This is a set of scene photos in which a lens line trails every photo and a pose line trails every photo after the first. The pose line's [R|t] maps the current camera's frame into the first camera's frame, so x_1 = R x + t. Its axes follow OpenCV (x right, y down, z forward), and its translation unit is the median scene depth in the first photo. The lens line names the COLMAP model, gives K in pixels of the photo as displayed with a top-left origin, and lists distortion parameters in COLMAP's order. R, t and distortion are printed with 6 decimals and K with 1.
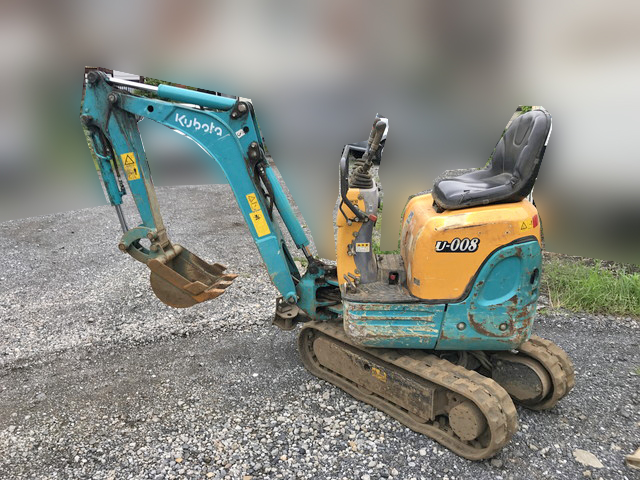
lens RADIAL K [[530.8, 0, 321.9], [0, 530.8, 243.3], [0, 0, 1]] dist [0.051765, -0.067854]
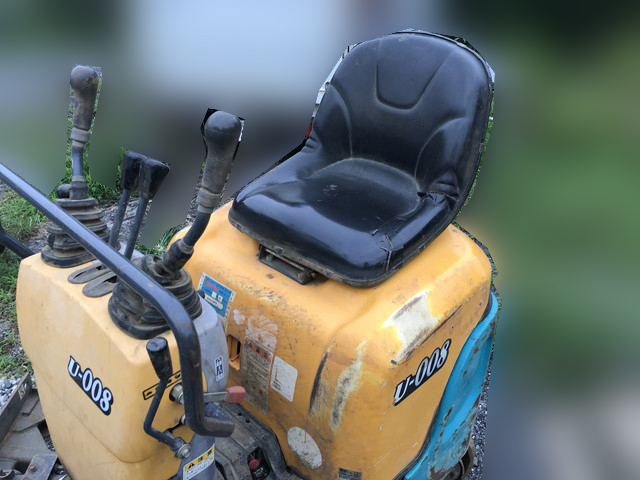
lens RADIAL K [[530.8, 0, 319.3], [0, 530.8, 238.0], [0, 0, 1]] dist [0.051765, -0.067854]
pose [[0.637257, -0.323000, 0.699696, -0.073656], [0.157395, 0.943340, 0.292124, -0.223381], [-0.754407, -0.076030, 0.651989, 0.702395]]
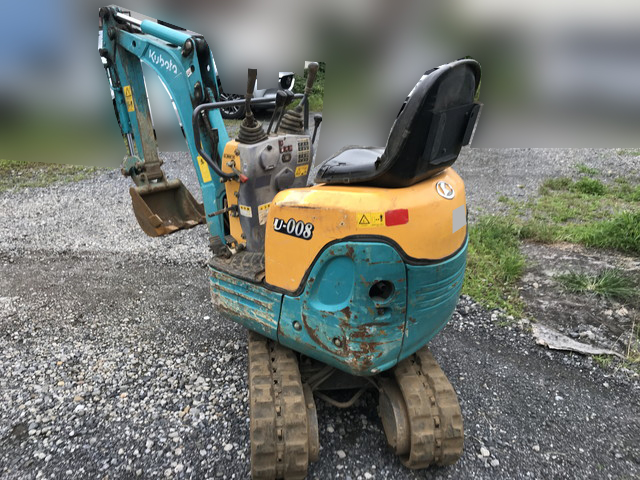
lens RADIAL K [[530.8, 0, 315.4], [0, 530.8, 241.5], [0, 0, 1]] dist [0.051765, -0.067854]
pose [[0.829157, 0.218085, -0.514721, 0.631059], [-0.169540, 0.975499, 0.140205, -0.084827], [0.532687, -0.028987, 0.845816, 0.302918]]
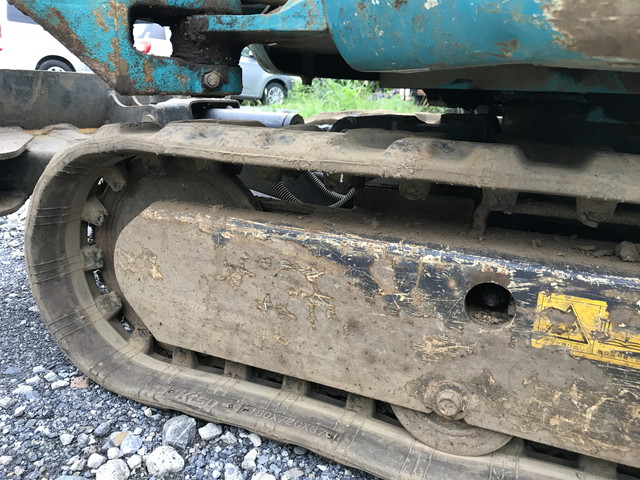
lens RADIAL K [[498.6, 0, 324.1], [0, 498.6, 239.0], [0, 0, 1]] dist [-0.006373, -0.003840]
pose [[0.895161, -0.051212, 0.442792, -0.033255], [0.049612, 0.998653, 0.015205, 0.217839], [-0.442974, 0.008357, 0.896495, 0.924273]]
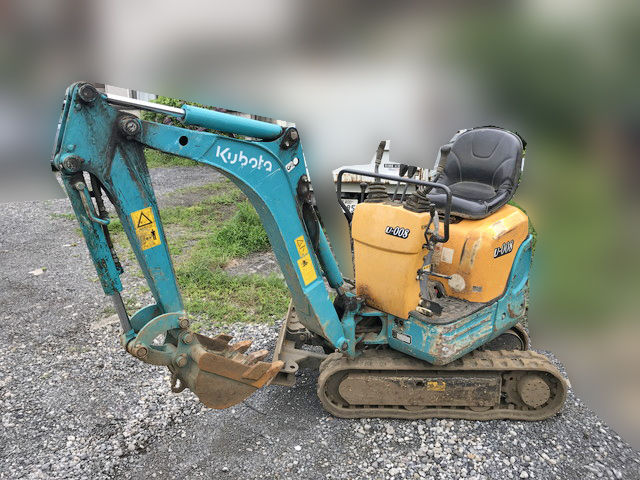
lens RADIAL K [[530.8, 0, 325.6], [0, 530.8, 241.9], [0, 0, 1]] dist [0.051765, -0.067854]
pose [[0.672855, -0.182913, 0.716805, -0.750253], [0.173818, 0.980914, 0.087148, -0.161539], [-0.719065, 0.065955, 0.691806, 0.428402]]
